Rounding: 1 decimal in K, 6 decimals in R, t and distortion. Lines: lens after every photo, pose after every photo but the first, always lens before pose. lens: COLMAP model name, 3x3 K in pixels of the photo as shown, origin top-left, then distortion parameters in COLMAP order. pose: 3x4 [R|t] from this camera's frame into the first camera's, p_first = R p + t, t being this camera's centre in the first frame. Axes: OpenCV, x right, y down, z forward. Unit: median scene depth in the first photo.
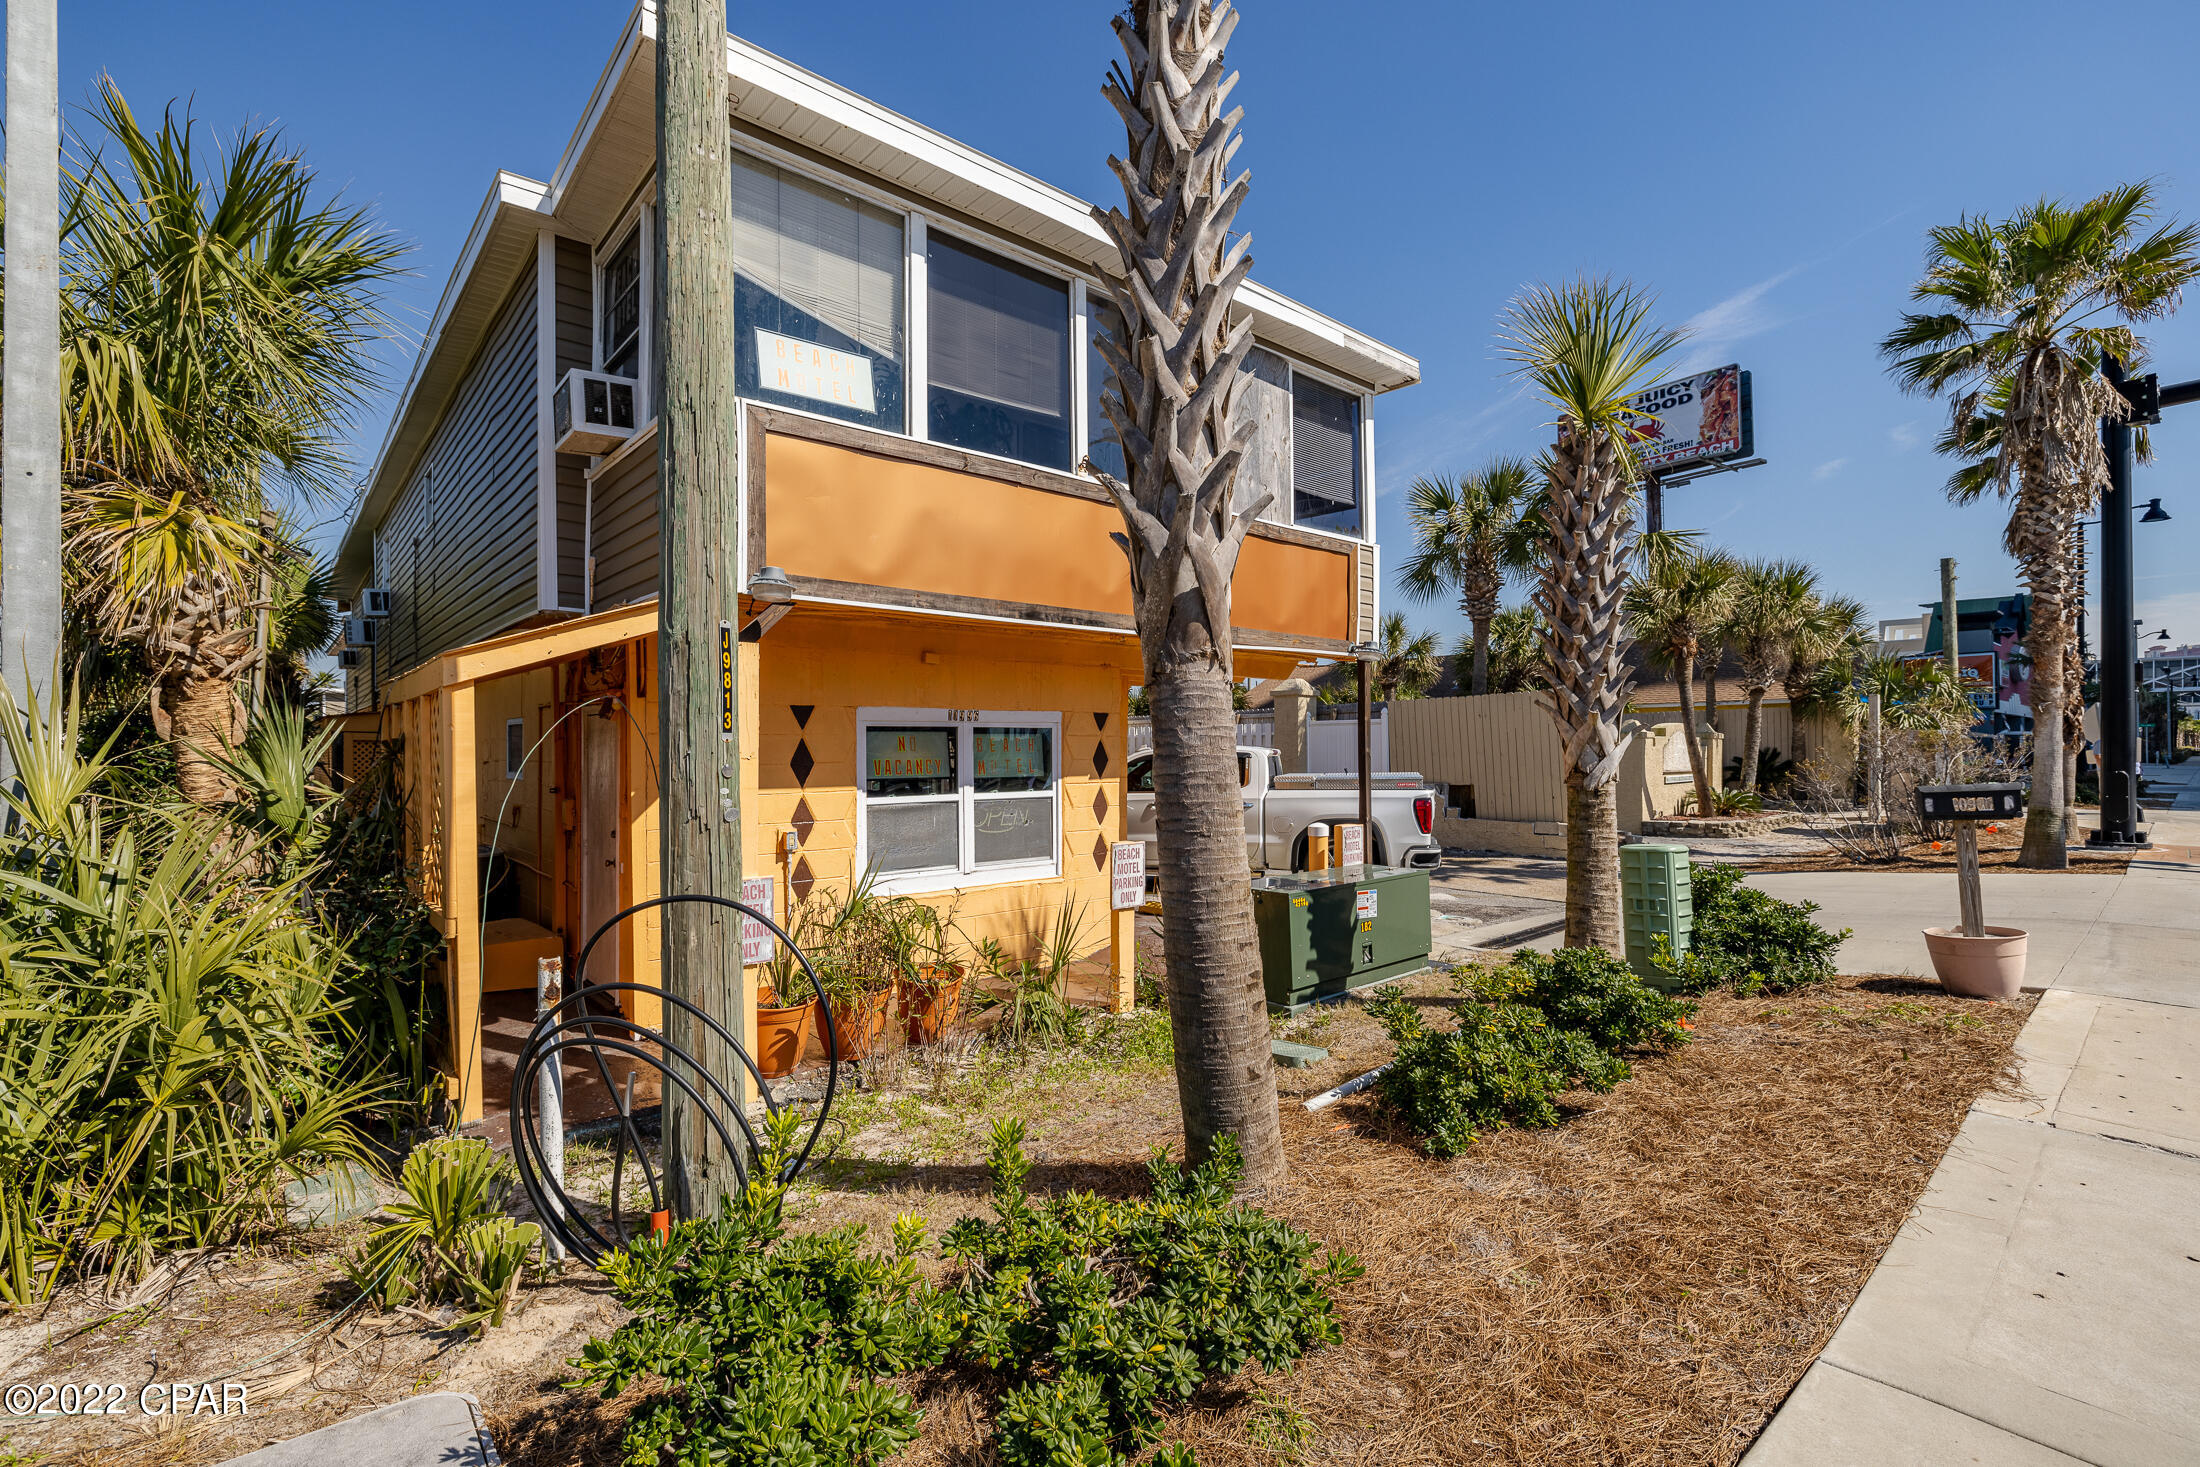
lens RADIAL K [[969.9, 0, 1096.6], [0, 969.9, 739.1], [0, 0, 1]] dist [0.000615, 0.000016]
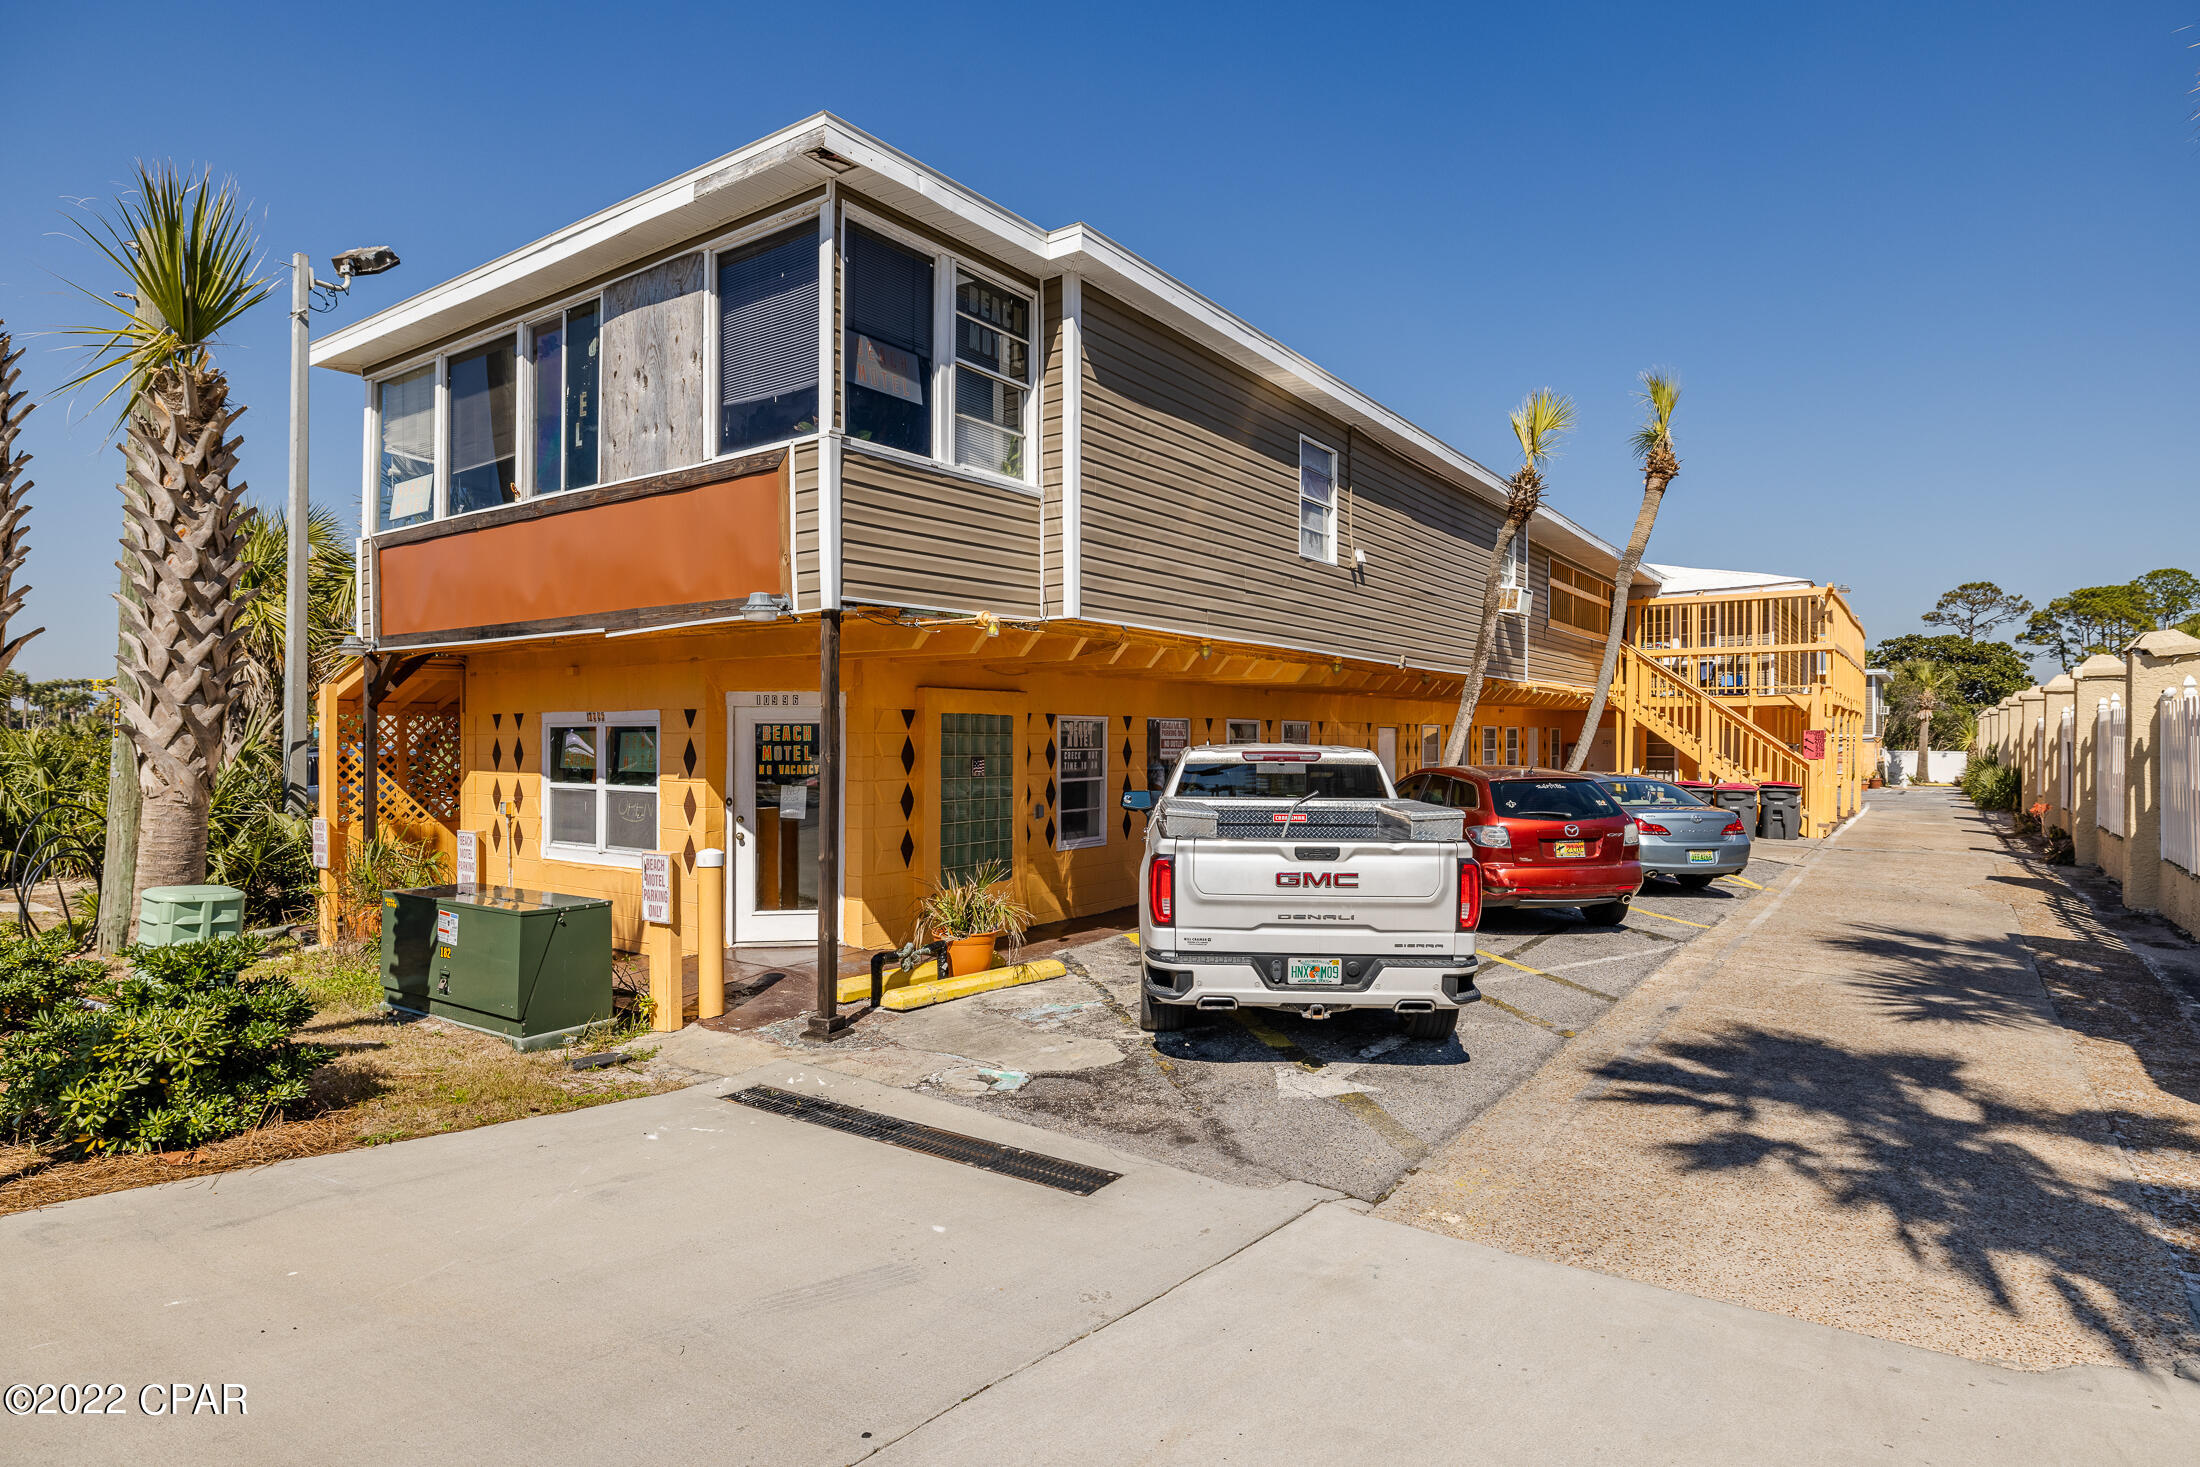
lens RADIAL K [[1206.8, 0, 1098.3], [0, 1206.8, 736.3], [0, 0, 1]] dist [0.001197, -0.000002]
pose [[0.228887, 0.008647, -0.973415, 1.397867], [0.015402, 0.999803, 0.012503, -0.009719], [0.973331, -0.017854, 0.228709, 1.247920]]
